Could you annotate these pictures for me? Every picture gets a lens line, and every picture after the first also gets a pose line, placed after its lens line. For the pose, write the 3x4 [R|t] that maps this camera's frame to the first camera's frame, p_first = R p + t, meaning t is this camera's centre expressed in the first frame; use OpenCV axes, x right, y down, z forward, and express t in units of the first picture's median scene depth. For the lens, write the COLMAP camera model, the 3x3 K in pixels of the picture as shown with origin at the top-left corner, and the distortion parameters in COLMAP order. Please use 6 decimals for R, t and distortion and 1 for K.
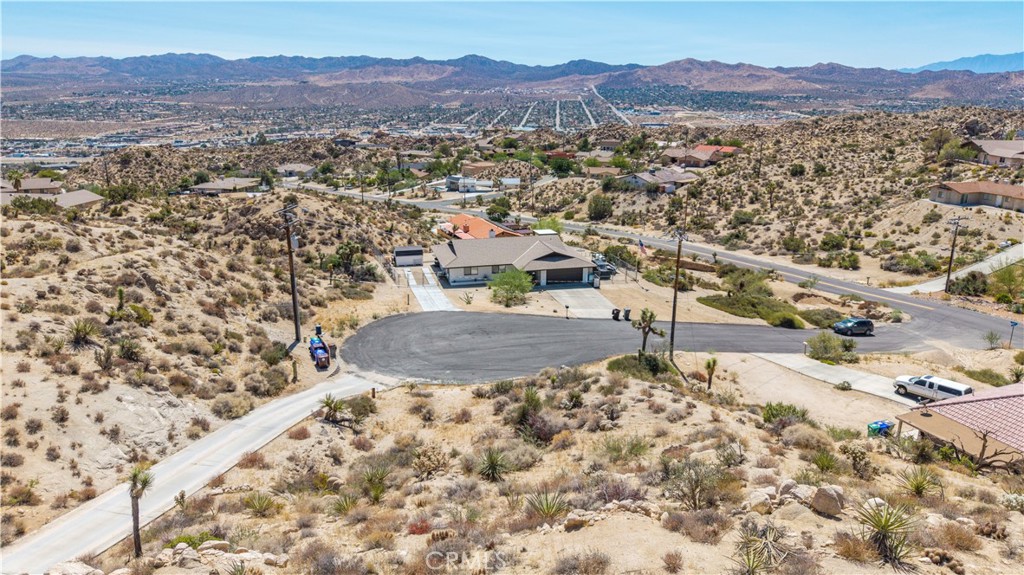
lens RADIAL K [[696.2, 0, 527.5], [0, 696.2, 287.2], [0, 0, 1]] dist [0.047056, -0.067404]
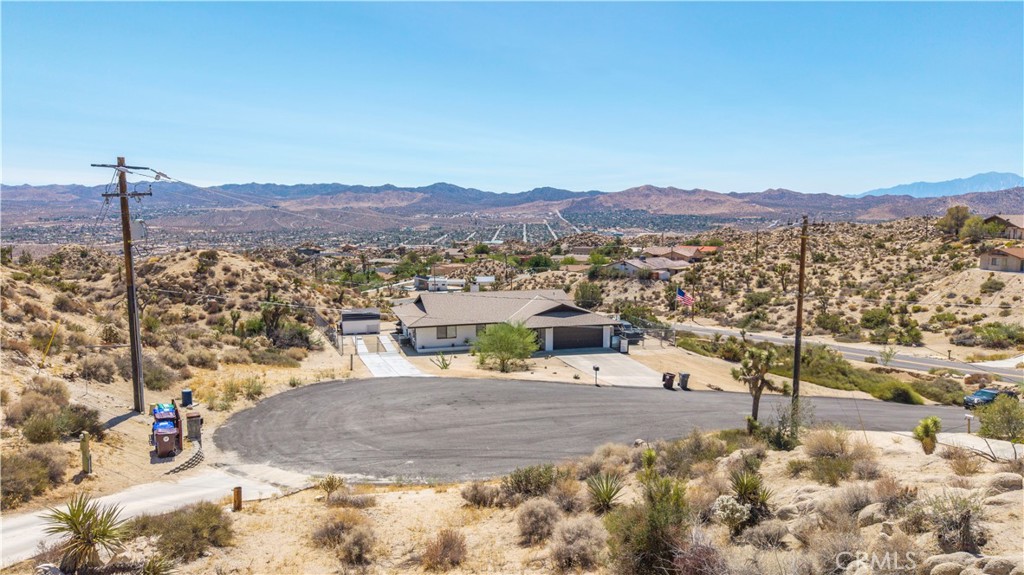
lens RADIAL K [[696.2, 0, 527.5], [0, 696.2, 287.2], [0, 0, 1]] dist [0.047056, -0.067404]
pose [[0.998903, -0.008708, 0.046002, -0.020635], [0.016378, 0.985462, -0.169103, 0.034787], [-0.043861, 0.169671, 0.984524, 0.190815]]
